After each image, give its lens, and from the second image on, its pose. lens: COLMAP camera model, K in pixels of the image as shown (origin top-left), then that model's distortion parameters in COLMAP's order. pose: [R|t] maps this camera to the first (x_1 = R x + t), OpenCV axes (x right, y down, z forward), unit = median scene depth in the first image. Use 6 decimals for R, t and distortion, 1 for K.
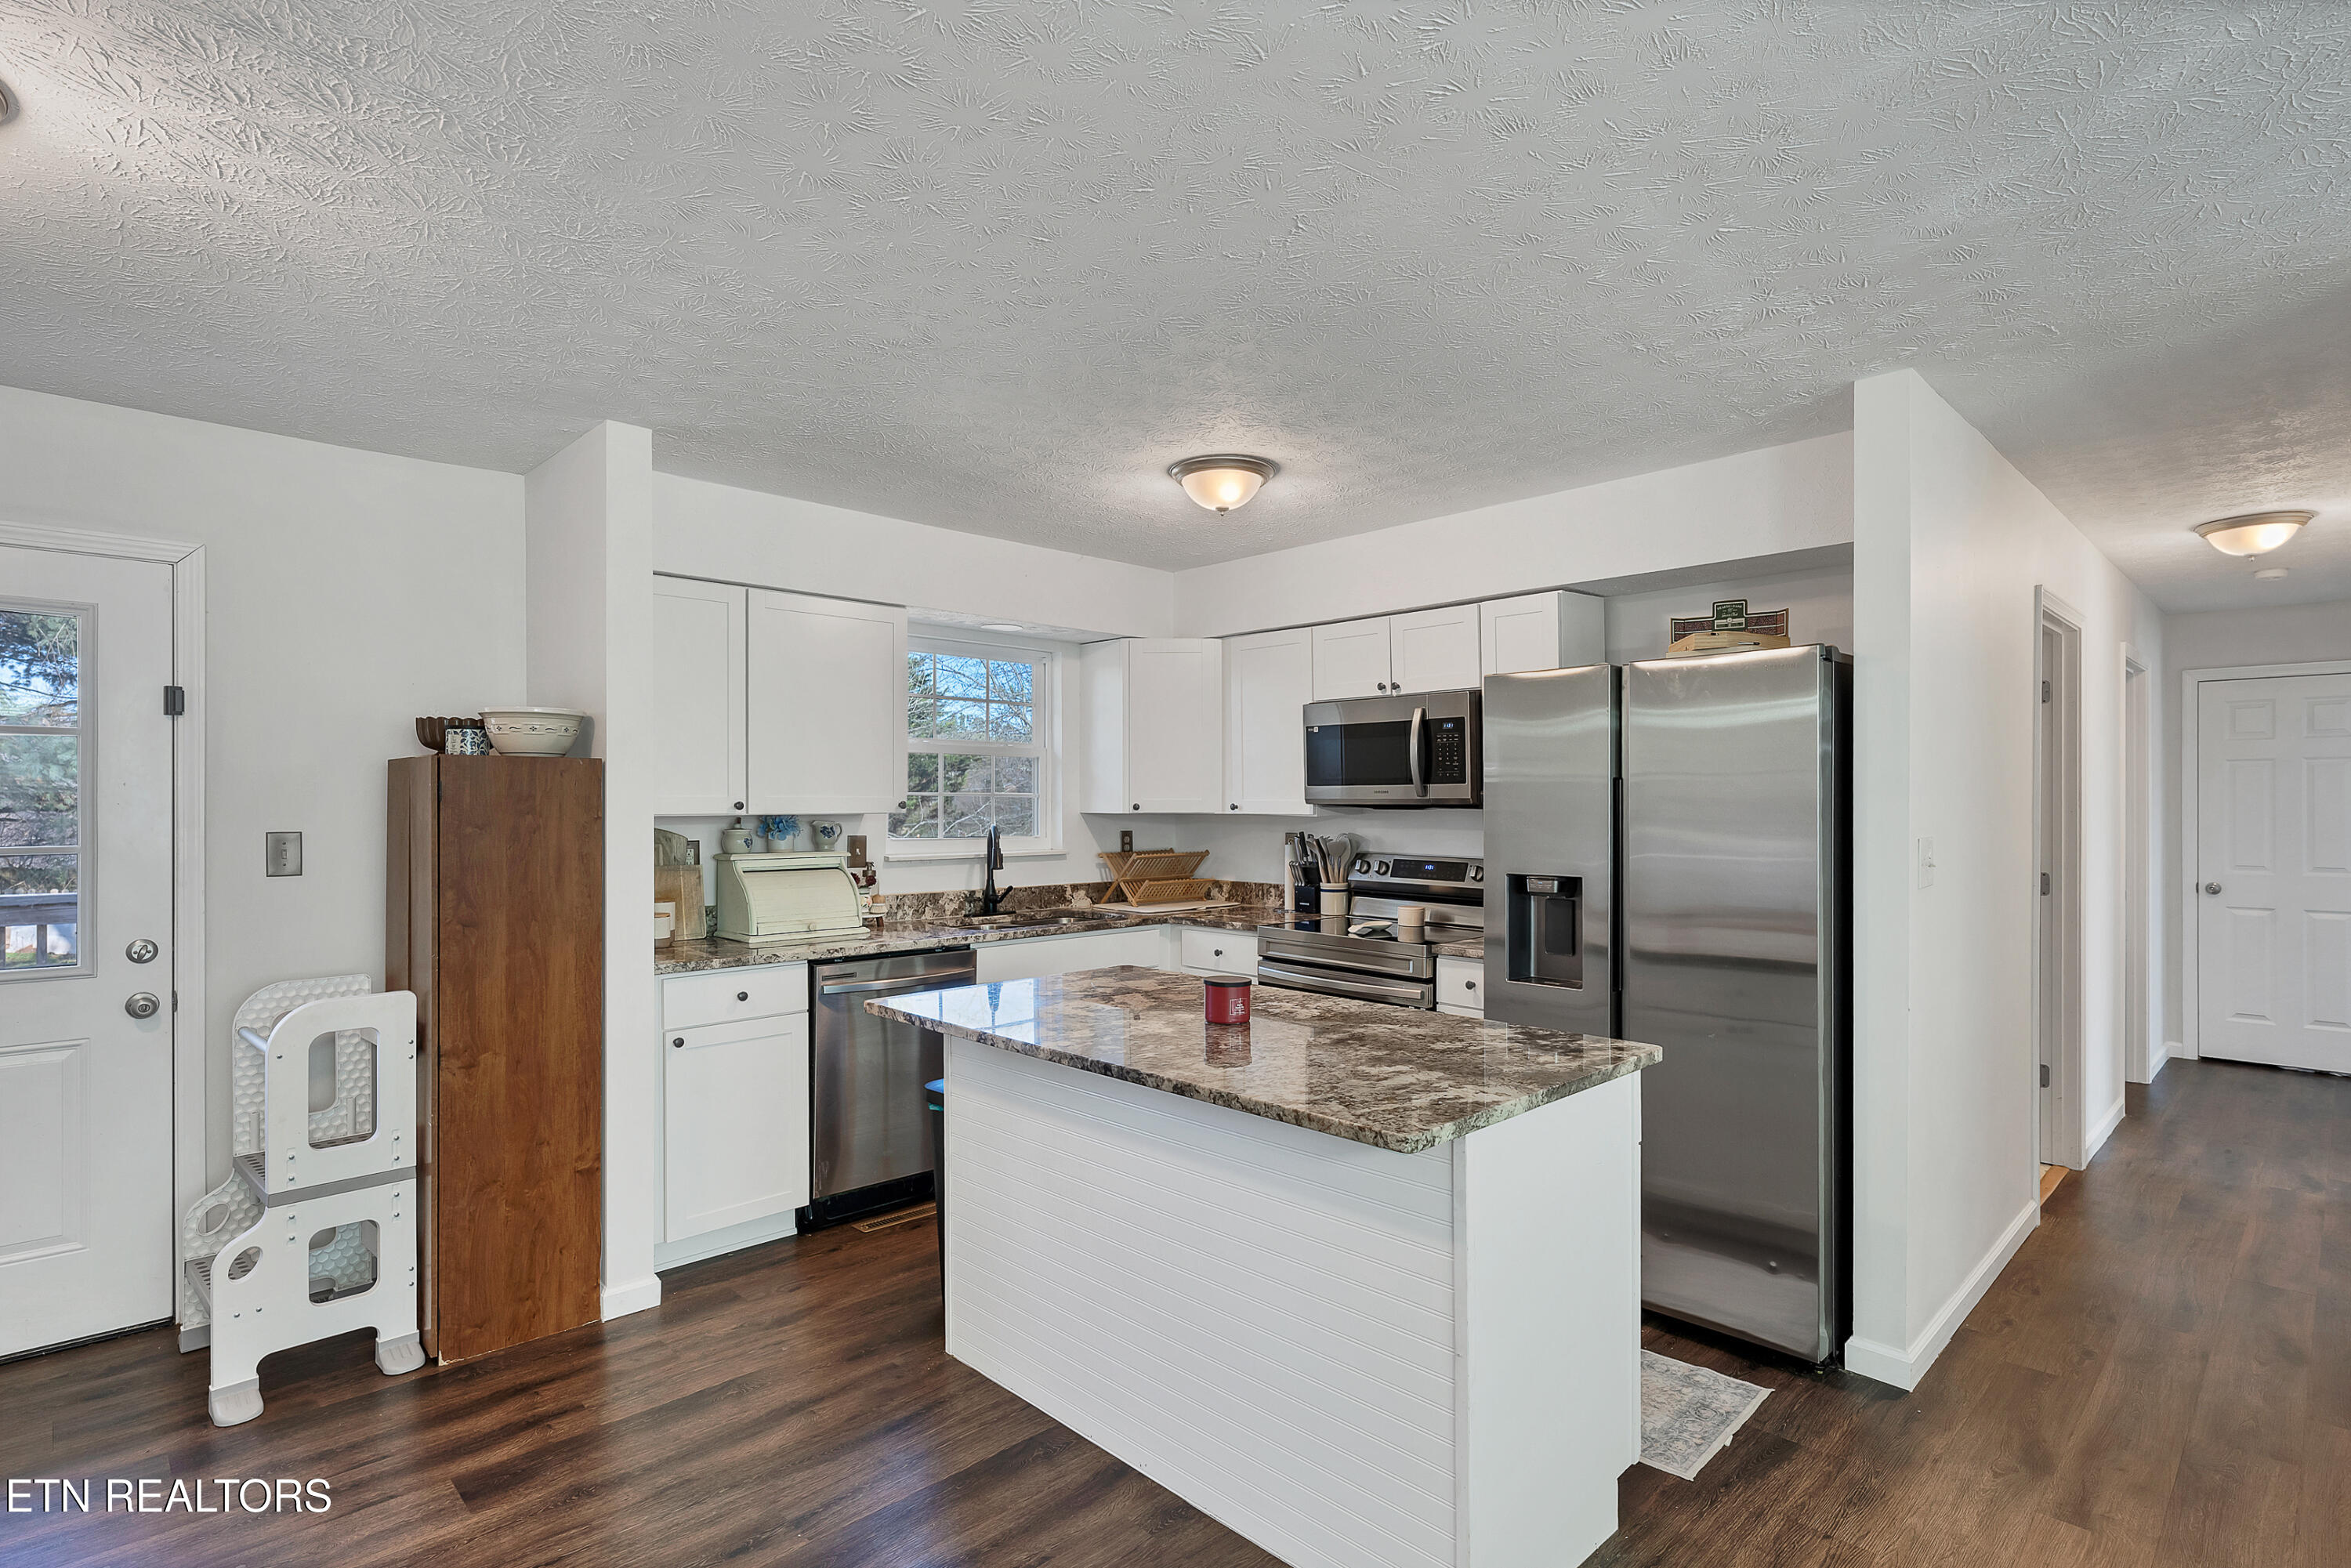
lens RADIAL K [[1137.0, 0, 1177.3], [0, 1137.0, 793.6], [0, 0, 1]] dist [0.000282, -0.000629]
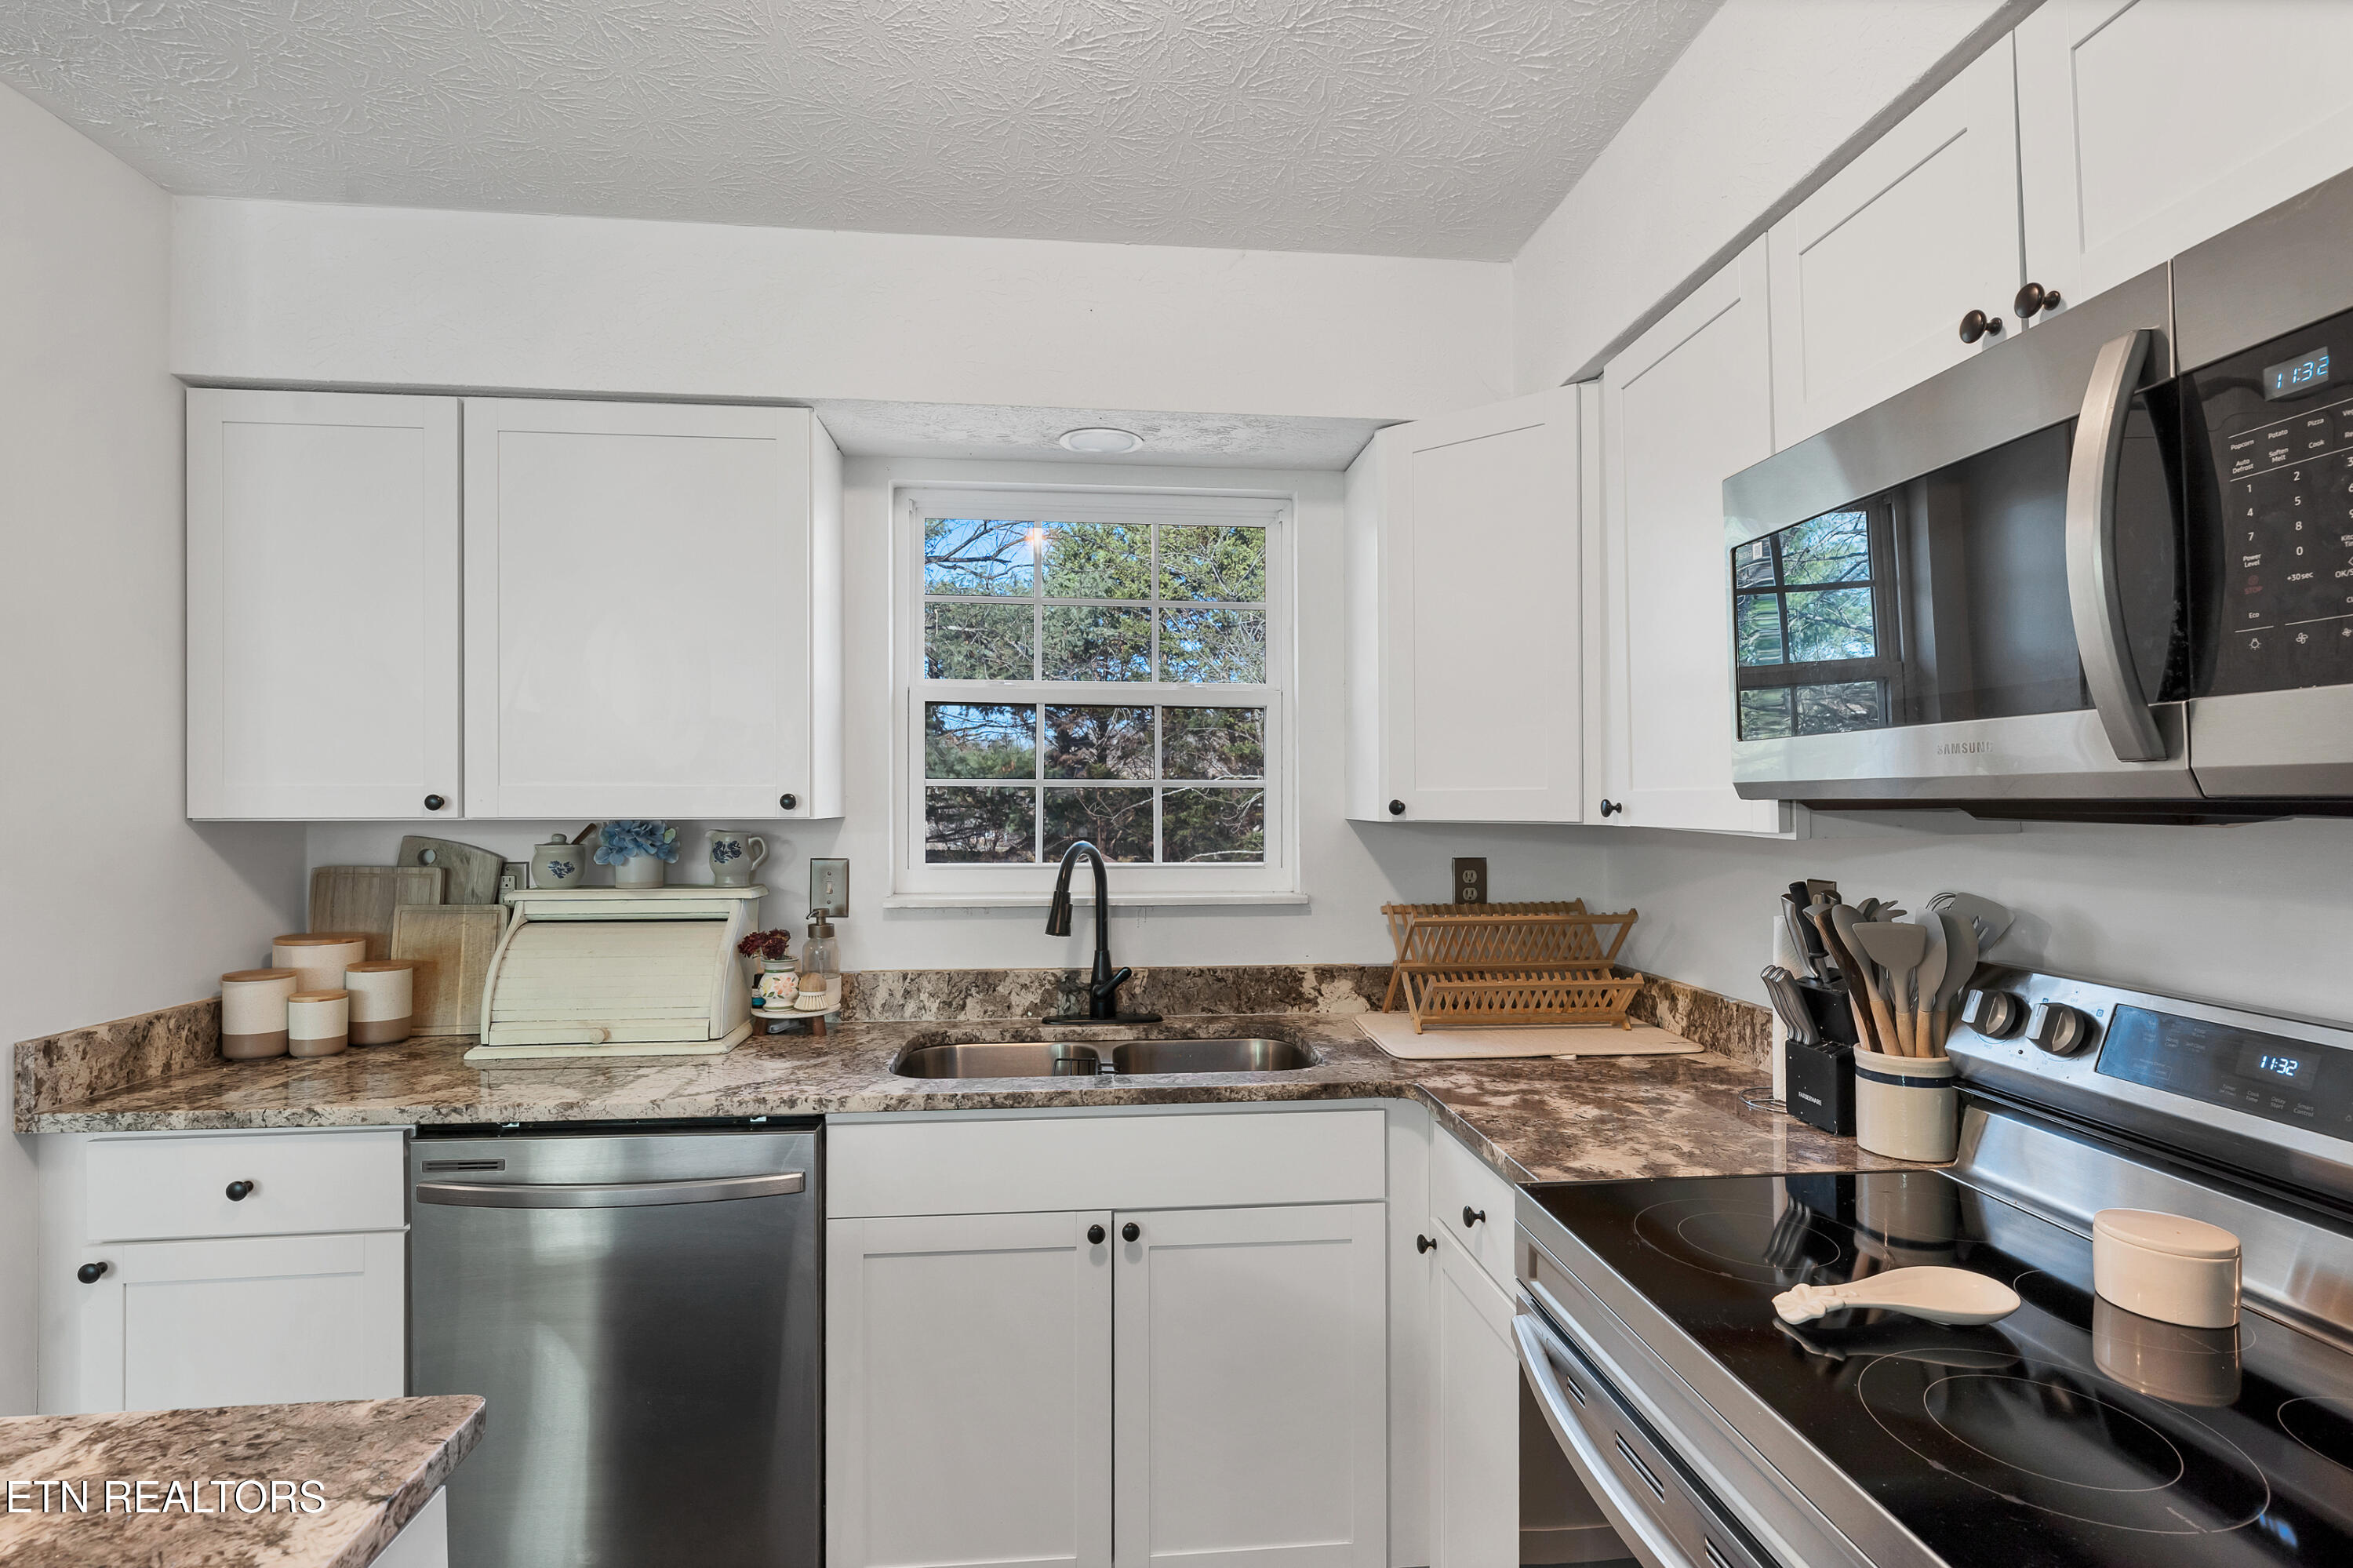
lens RADIAL K [[1138.0, 0, 1180.5], [0, 1138.0, 783.9], [0, 0, 1]] dist [0.000282, -0.000629]
pose [[0.785815, -0.009325, -0.618391, 0.175647], [0.003837, 0.999941, -0.010203, 0.006973], [0.618450, 0.005645, 0.785804, 0.627203]]
